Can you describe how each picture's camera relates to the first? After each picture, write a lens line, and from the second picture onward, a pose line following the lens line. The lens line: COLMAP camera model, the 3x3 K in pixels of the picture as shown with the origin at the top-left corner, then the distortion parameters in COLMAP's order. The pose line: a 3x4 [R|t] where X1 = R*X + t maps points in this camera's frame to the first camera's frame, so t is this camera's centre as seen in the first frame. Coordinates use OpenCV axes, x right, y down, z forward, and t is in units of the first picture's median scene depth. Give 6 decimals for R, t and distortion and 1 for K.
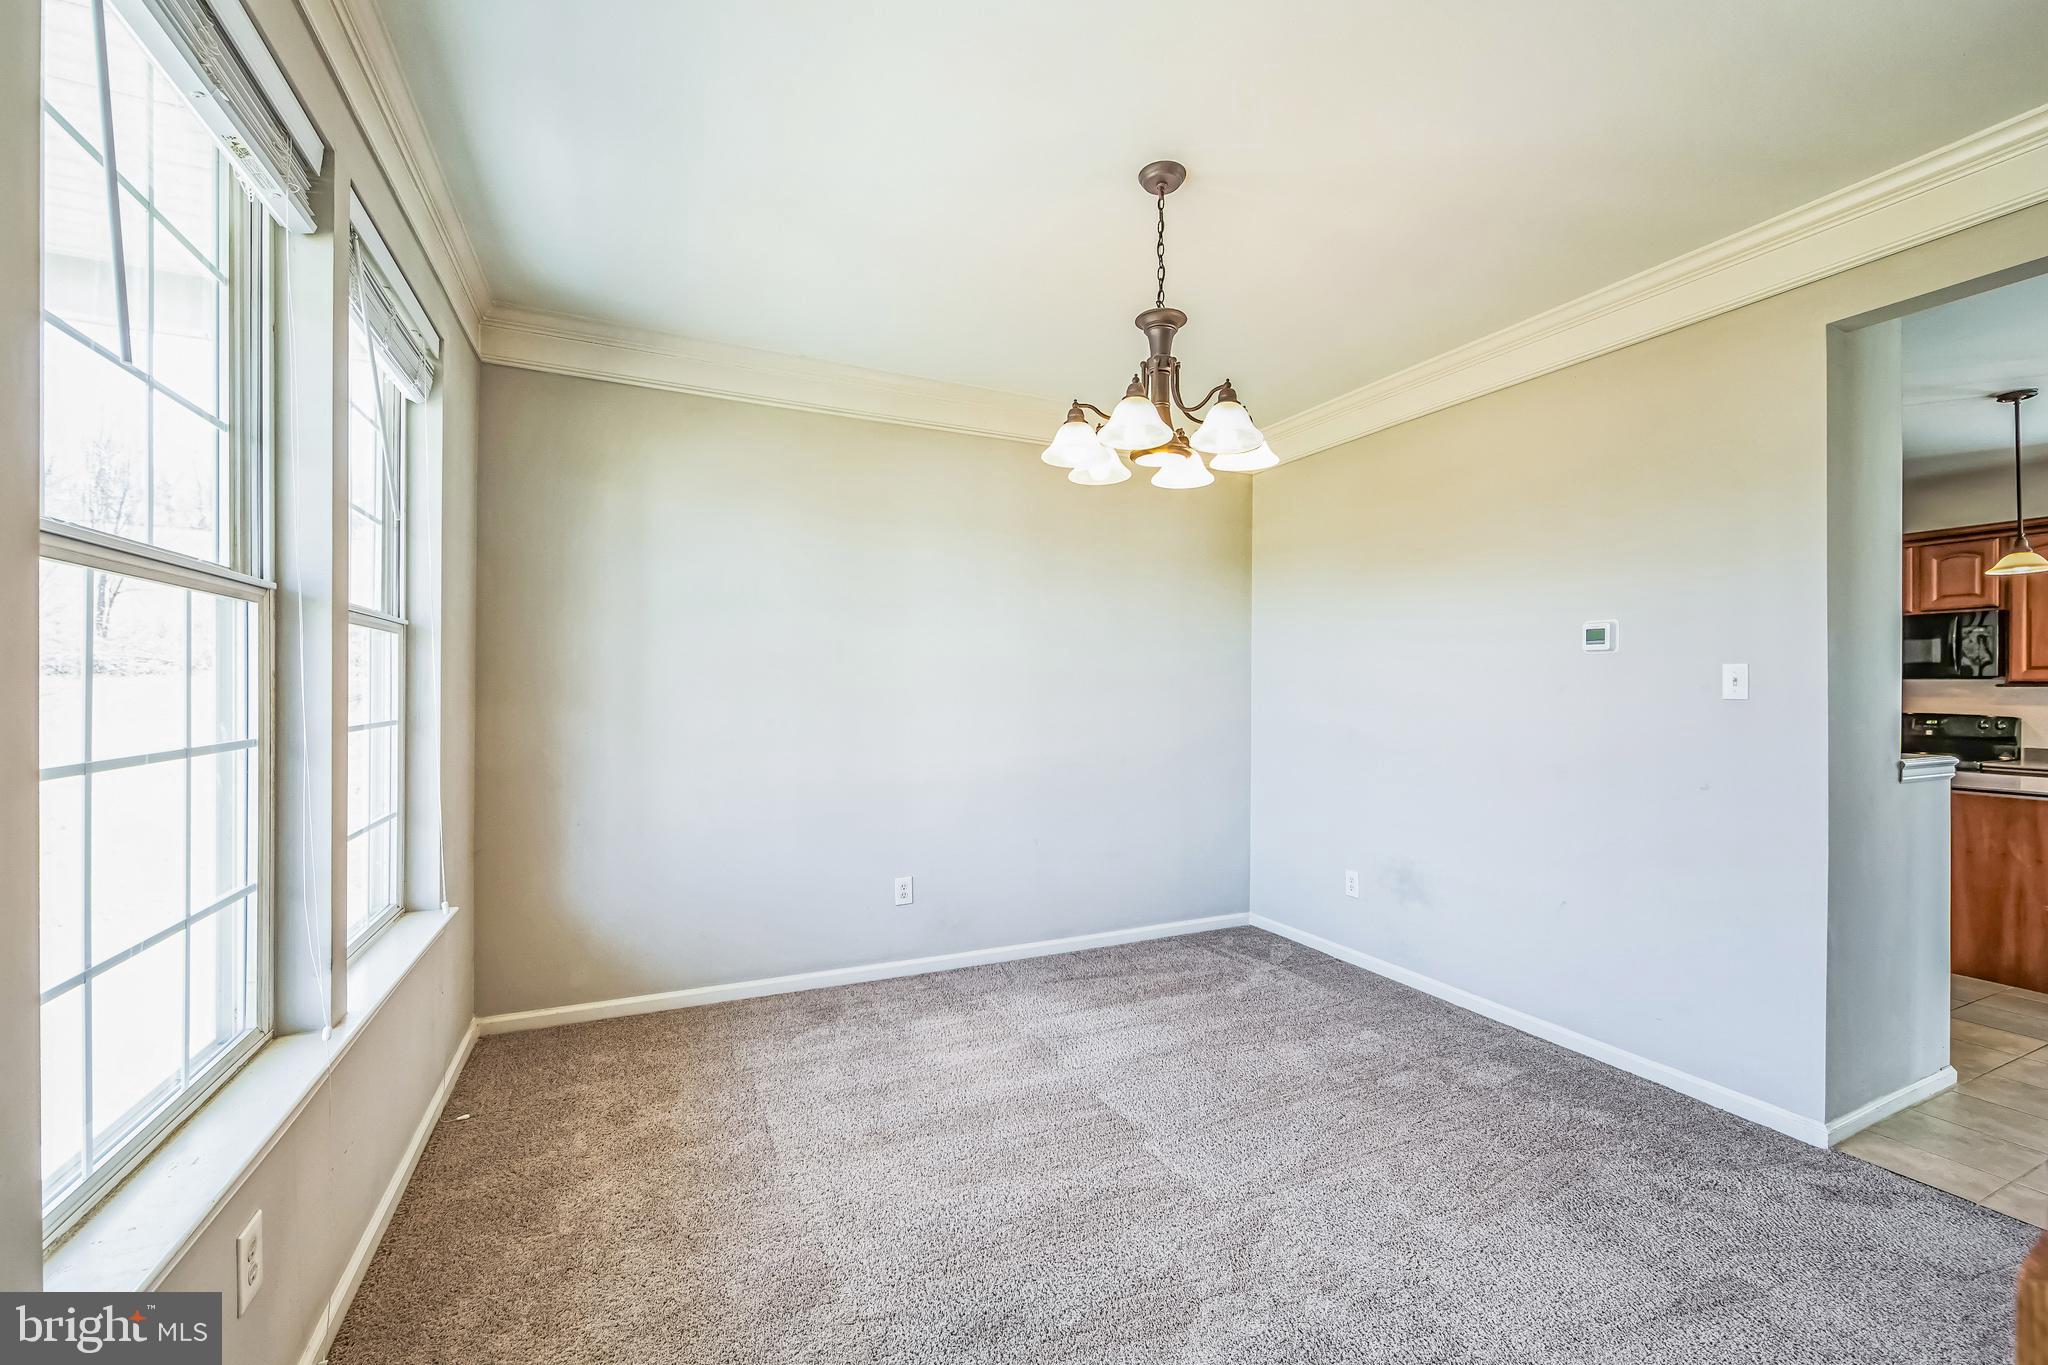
lens RADIAL K [[824.7, 0, 1033.2], [0, 824.7, 689.4], [0, 0, 1]] dist [-0.004202, -0.000084]
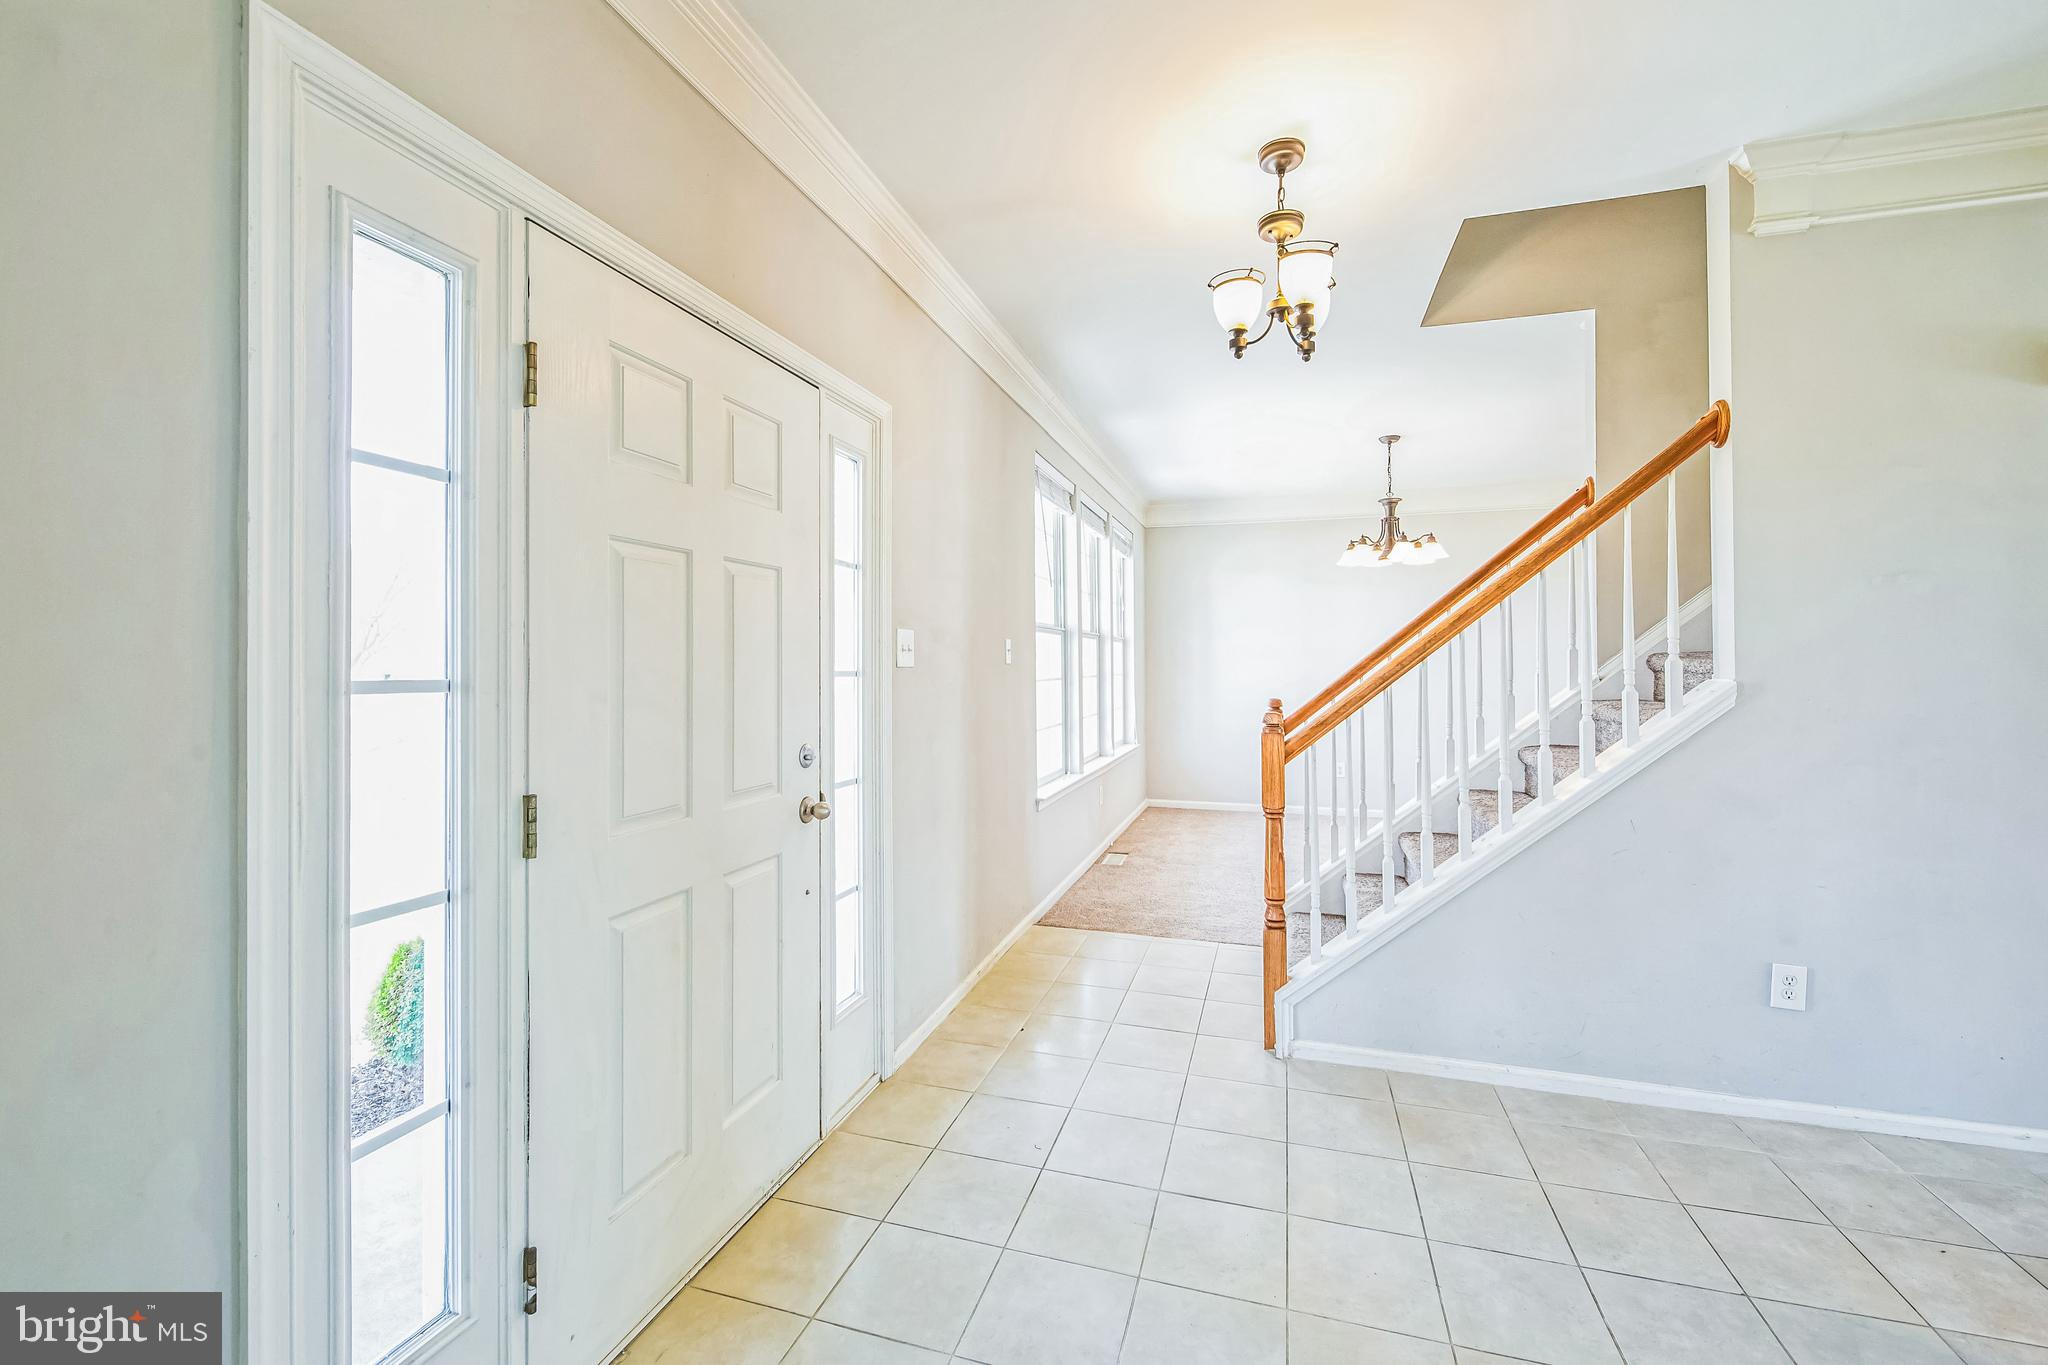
lens RADIAL K [[824.7, 0, 1038.9], [0, 824.7, 656.9], [0, 0, 1]] dist [-0.004202, -0.000084]
pose [[0.749495, -0.012936, -0.661883, 0.863540], [0.011155, 0.999914, -0.006910, -0.003859], [0.661916, -0.002204, 0.749575, -1.274482]]
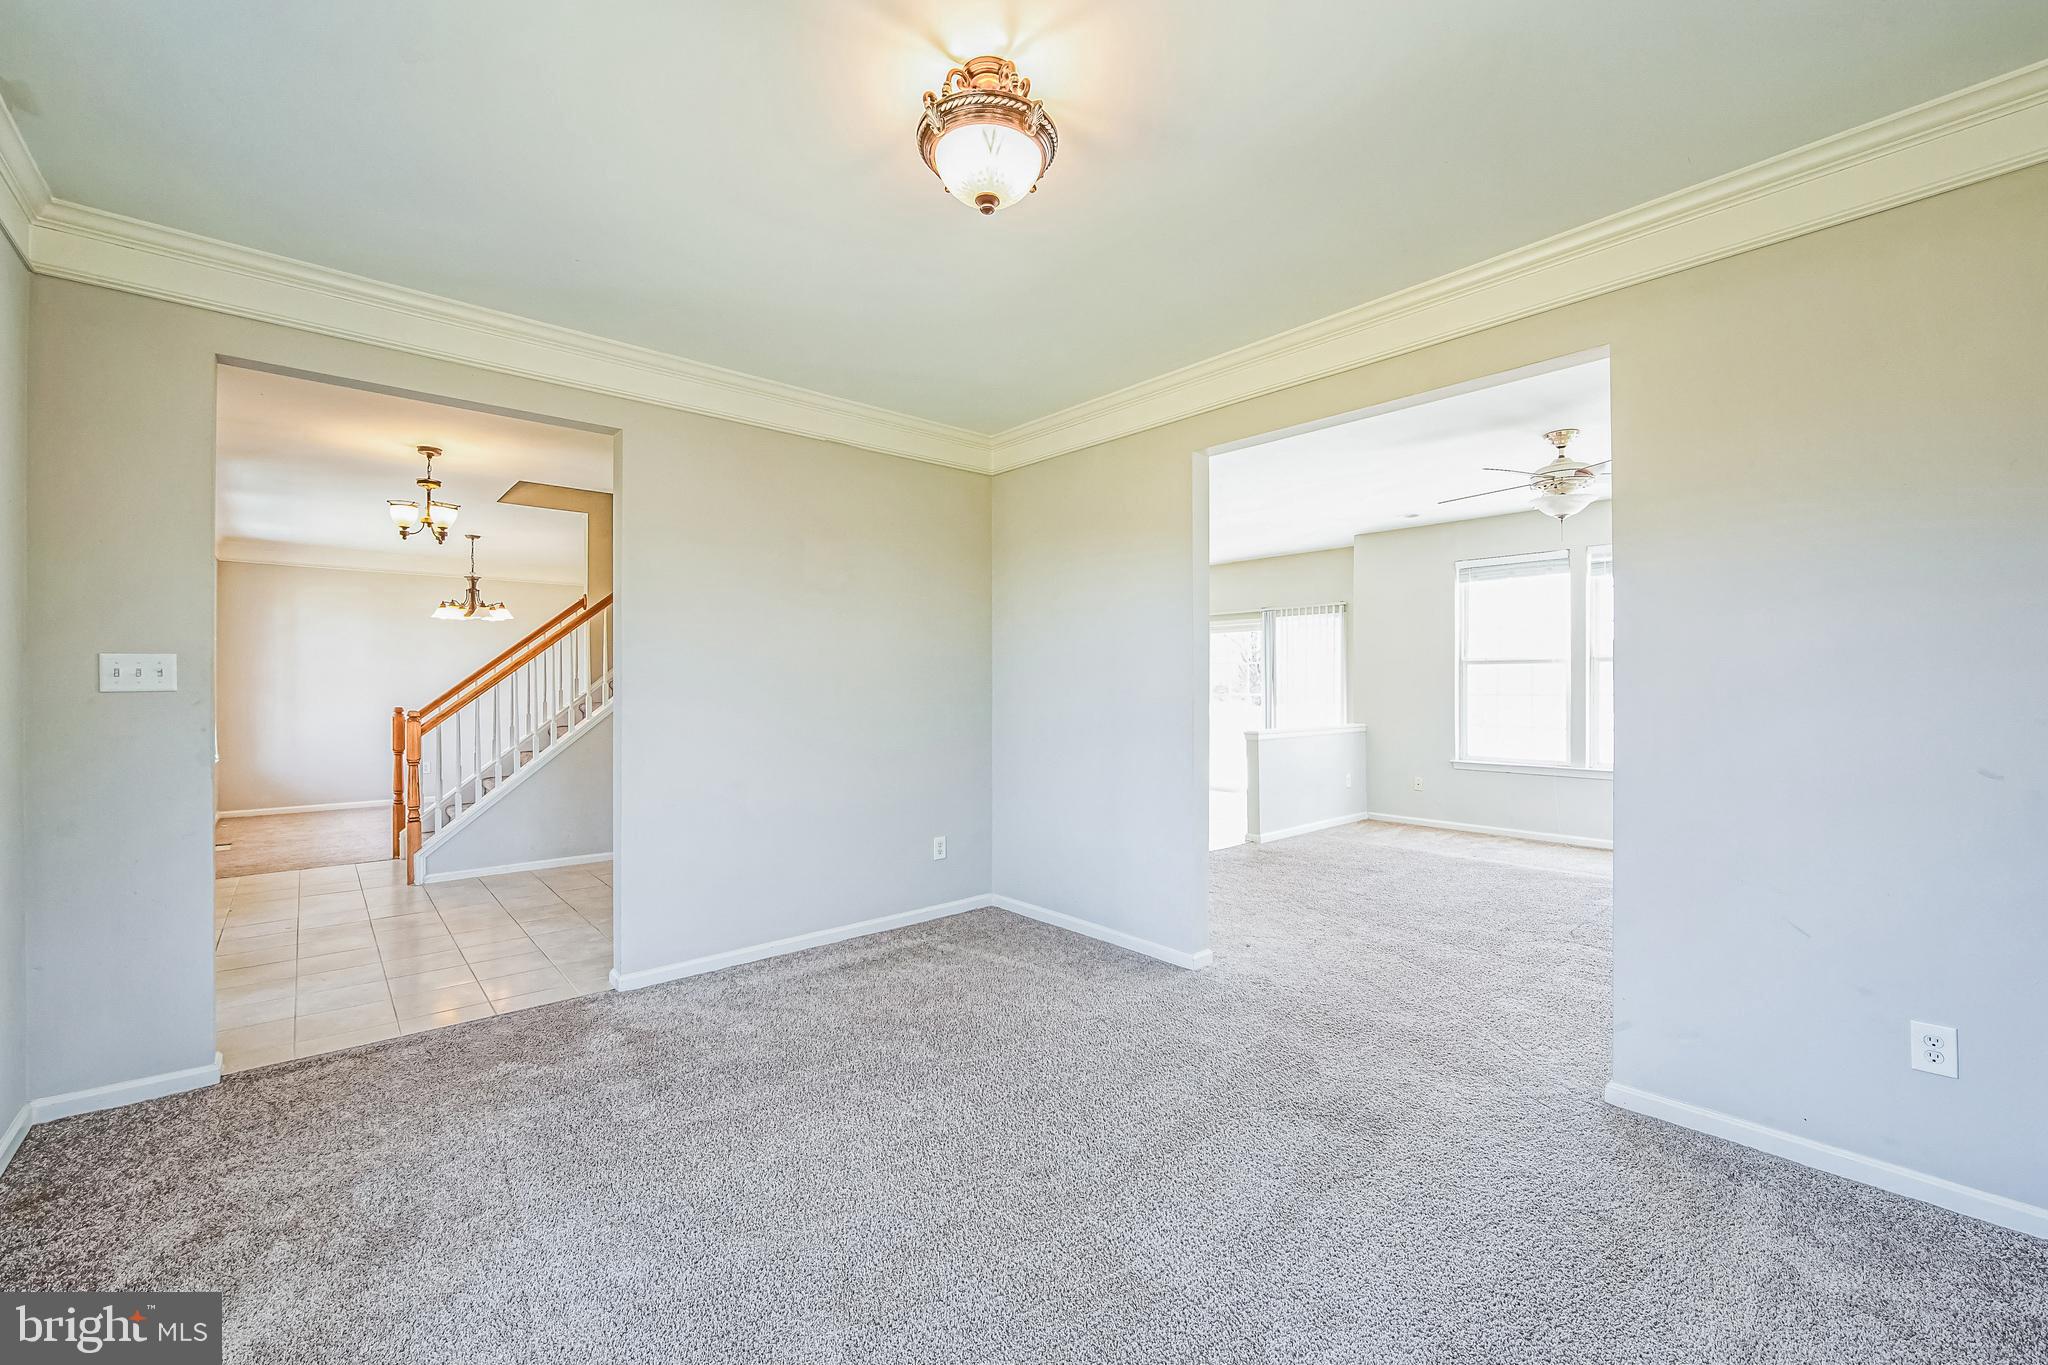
lens RADIAL K [[824.7, 0, 1019.4], [0, 824.7, 681.0], [0, 0, 1]] dist [-0.004202, -0.000084]
pose [[0.960539, -0.007793, 0.278036, 1.277141], [0.007698, 0.999969, 0.001434, -0.001687], [-0.278038, 0.000763, 0.960570, -2.705971]]
